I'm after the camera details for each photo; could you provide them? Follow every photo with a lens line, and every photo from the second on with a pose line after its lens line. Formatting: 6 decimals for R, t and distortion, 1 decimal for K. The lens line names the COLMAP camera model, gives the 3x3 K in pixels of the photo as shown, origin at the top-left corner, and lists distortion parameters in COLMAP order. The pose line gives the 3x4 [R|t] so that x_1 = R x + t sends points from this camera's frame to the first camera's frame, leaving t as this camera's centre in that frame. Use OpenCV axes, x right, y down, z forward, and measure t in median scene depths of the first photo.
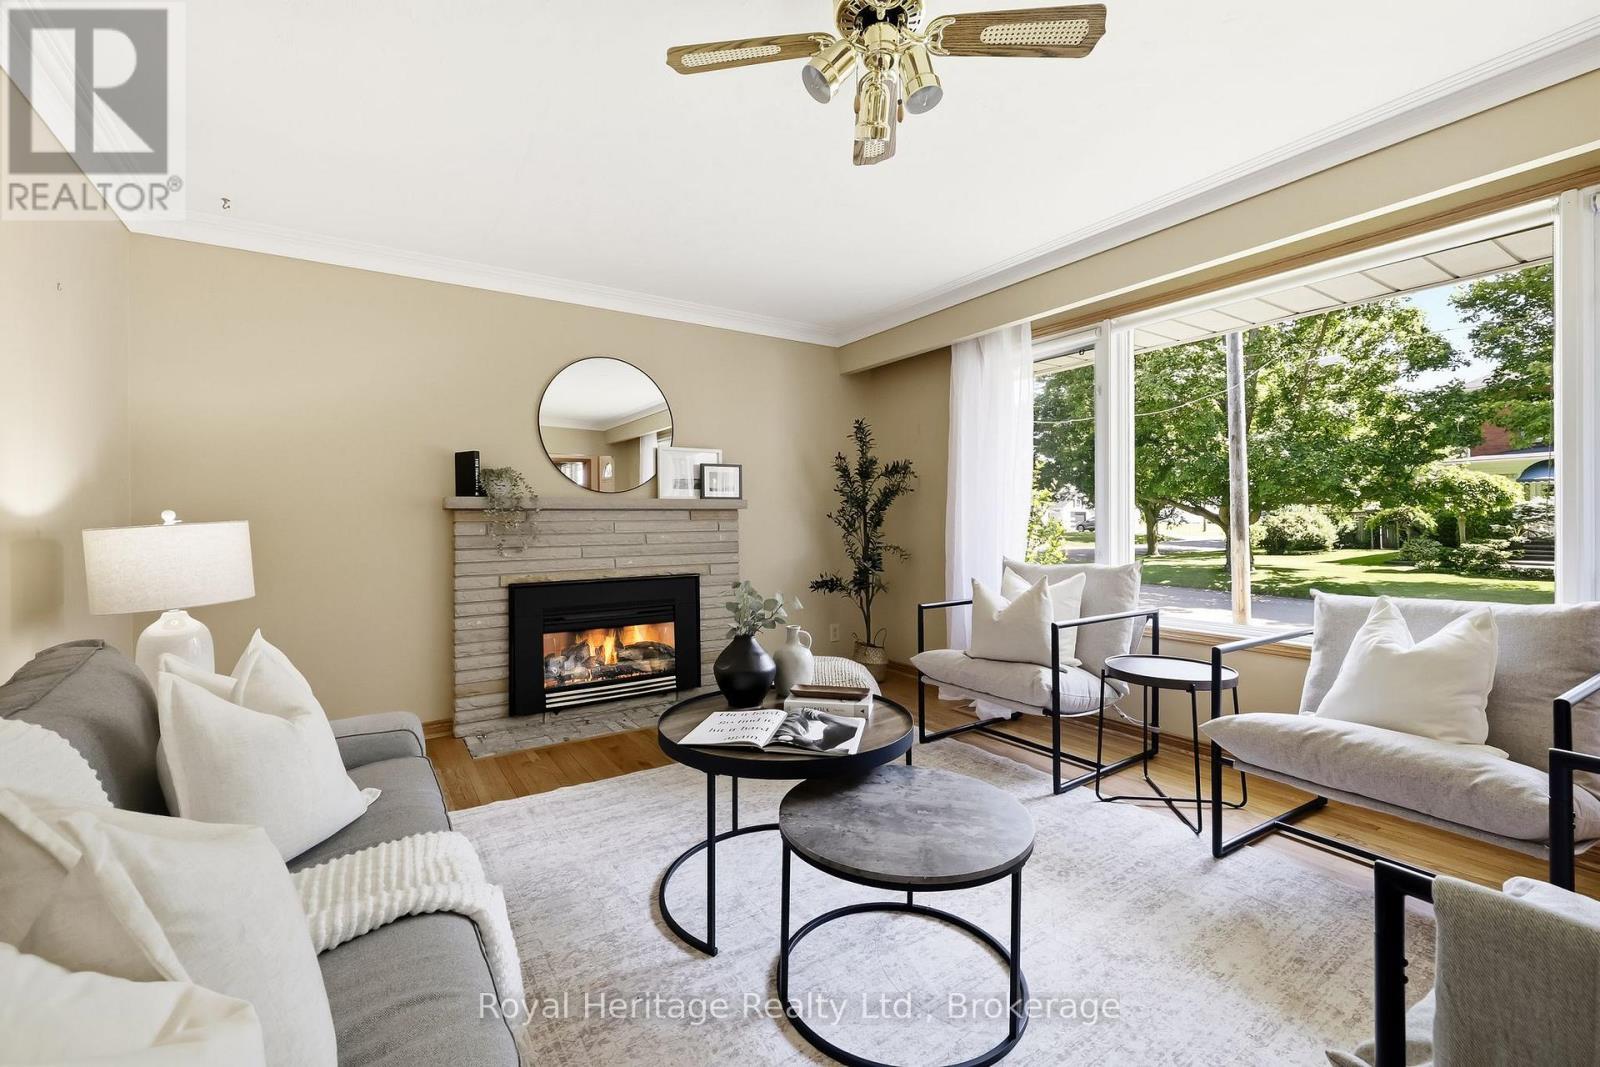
lens RADIAL K [[666.6, 0, 796.3], [0, 666.6, 525.9], [0, 0, 1]] dist [0.003167, 0.000083]
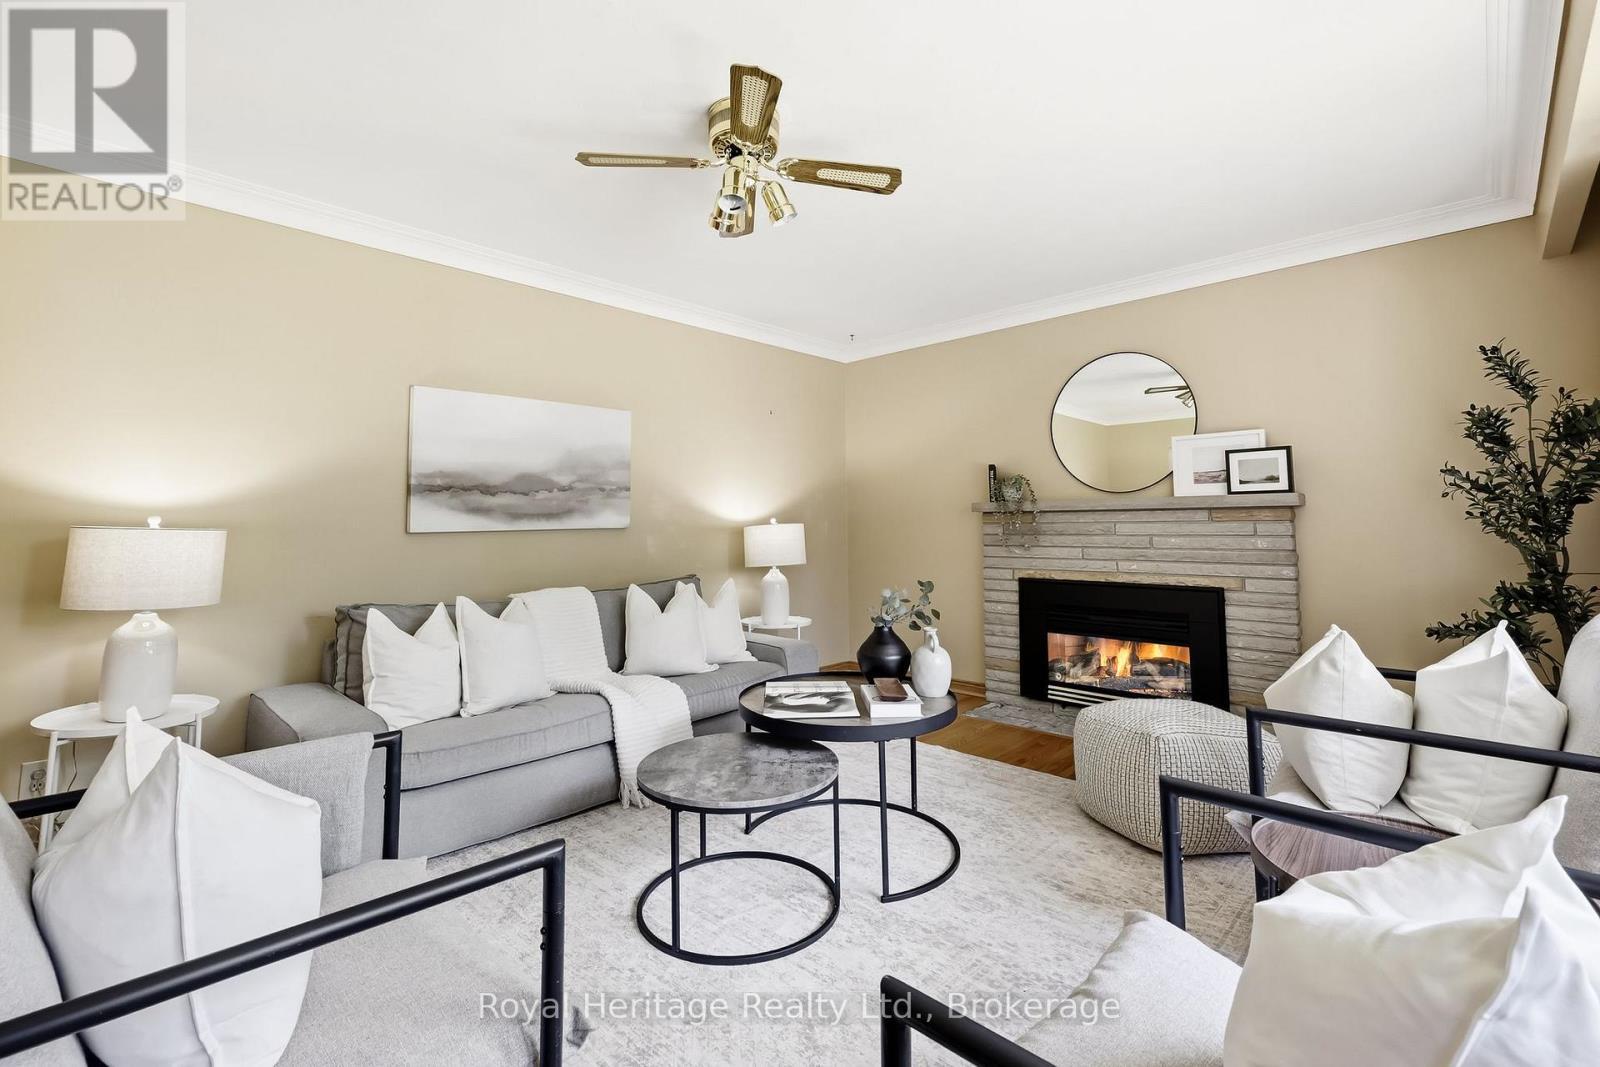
lens RADIAL K [[704.9, 0, 799.4], [0, 704.9, 485.3], [0, 0, 1]] dist [0.003440, 0.000079]
pose [[0.215383, -0.048327, -0.975333, 0.644866], [-0.003873, 0.998725, -0.050342, -0.007861], [0.976522, 0.014621, 0.214921, 0.359090]]
